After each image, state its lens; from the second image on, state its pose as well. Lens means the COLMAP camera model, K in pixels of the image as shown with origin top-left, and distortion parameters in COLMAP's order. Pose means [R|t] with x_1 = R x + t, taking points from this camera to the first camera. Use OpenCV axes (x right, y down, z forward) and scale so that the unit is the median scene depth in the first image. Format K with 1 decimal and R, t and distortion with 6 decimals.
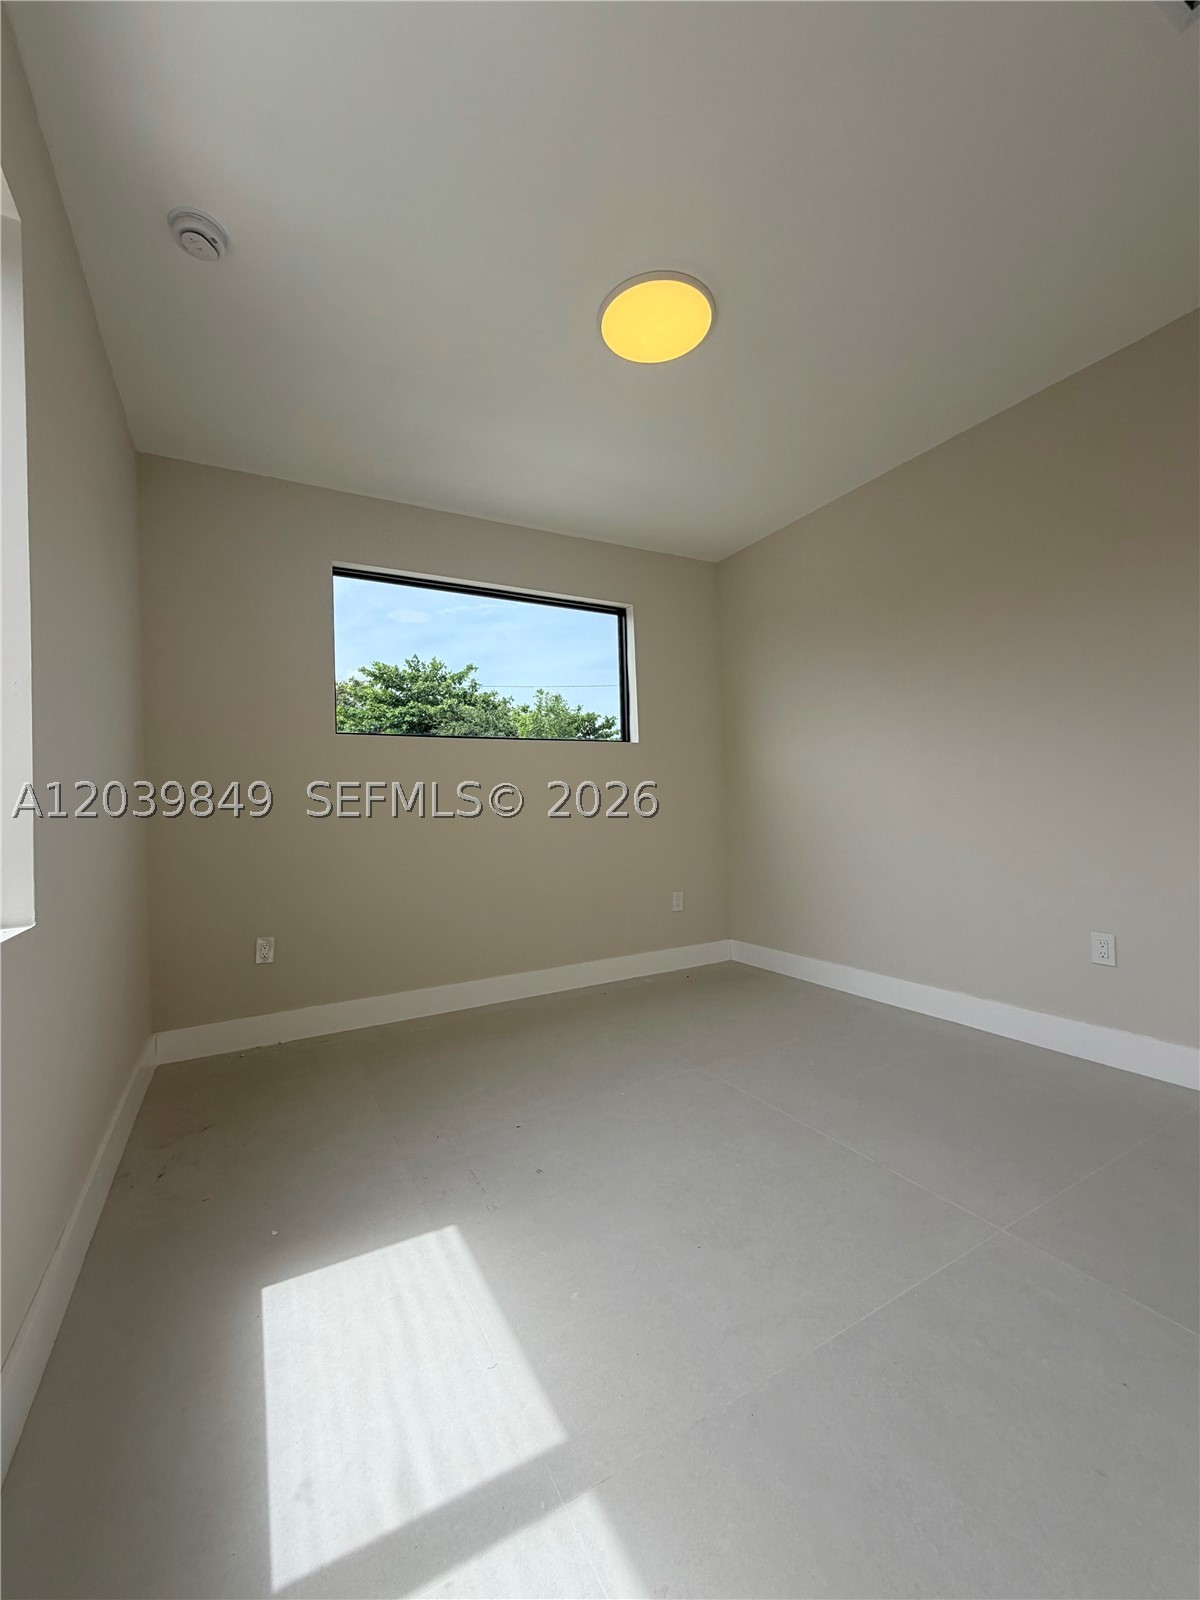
lens RADIAL K [[639.3, 0, 596.7], [0, 639.3, 798.5], [0, 0, 1]] dist [-0.004057, 0.001395]
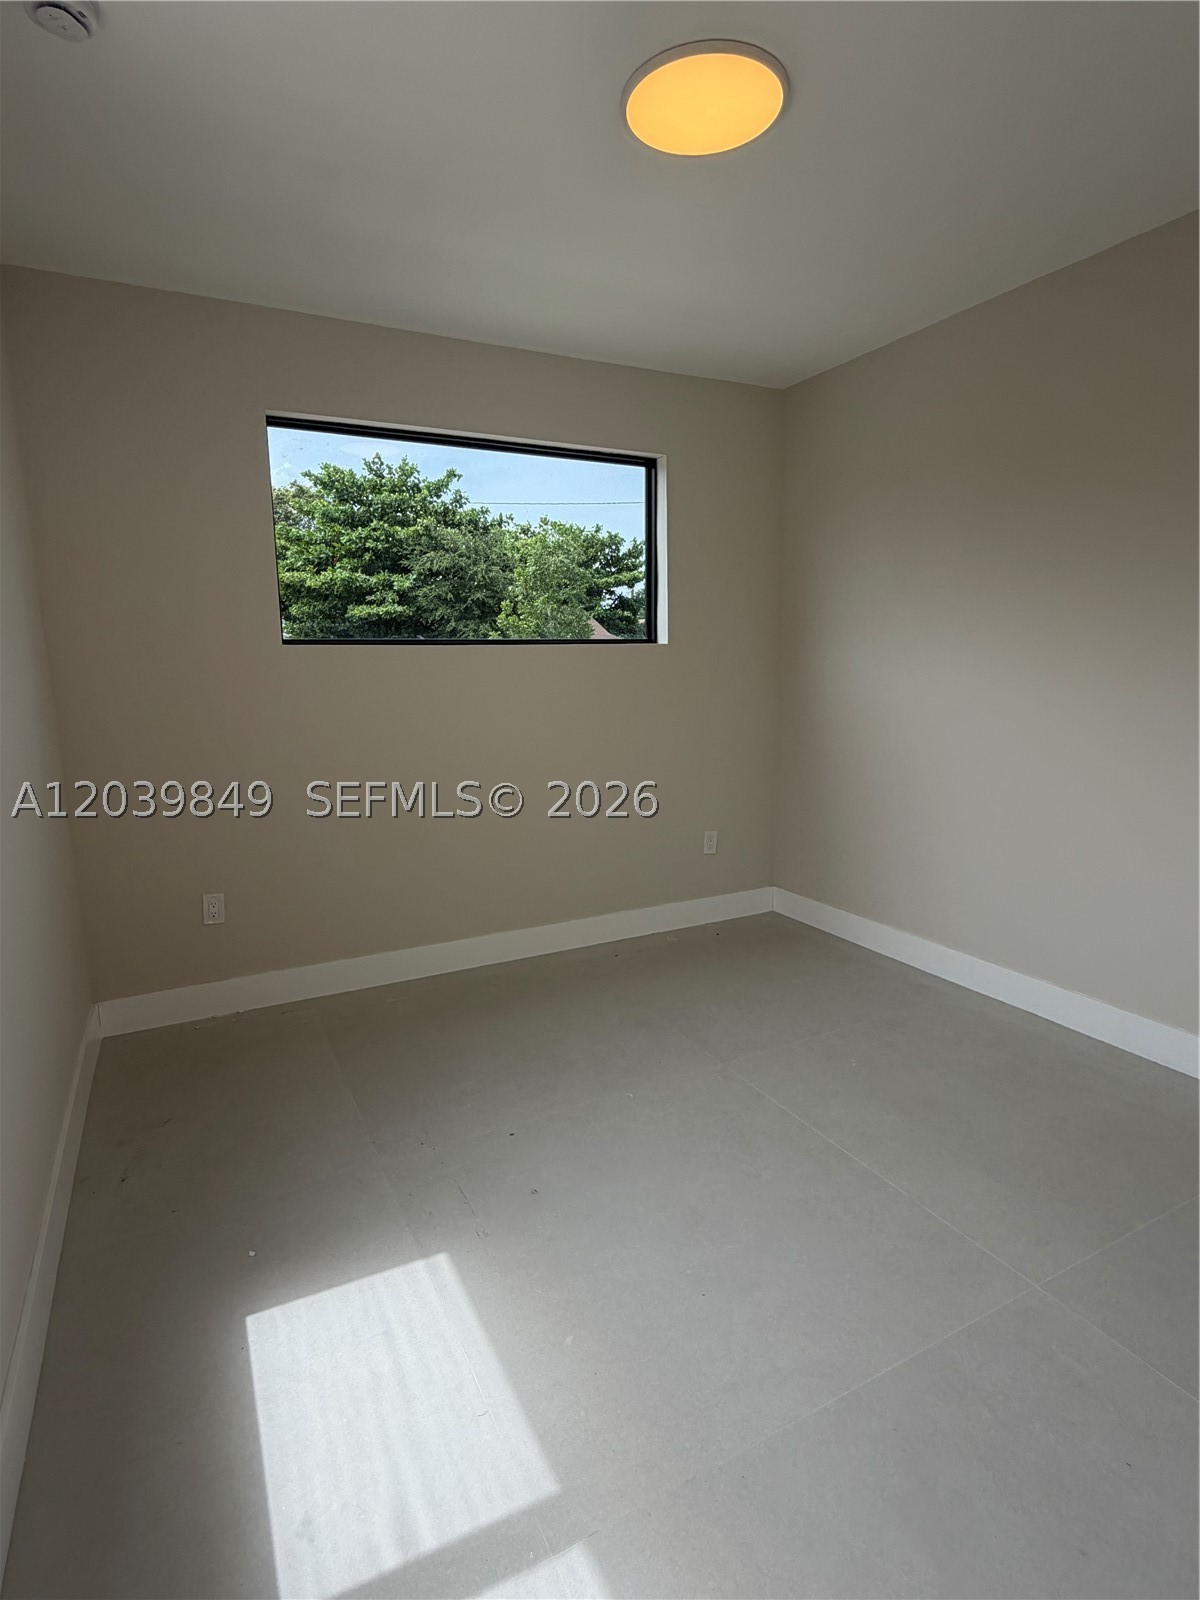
lens RADIAL K [[822.8, 0, 595.6], [0, 822.8, 798.1], [0, 0, 1]] dist [0.014225, -0.003854]
pose [[0.999478, 0.019441, -0.025796, 0.014747], [-0.014420, 0.983147, 0.182247, -0.187968], [0.028905, -0.181780, 0.982914, -0.055803]]
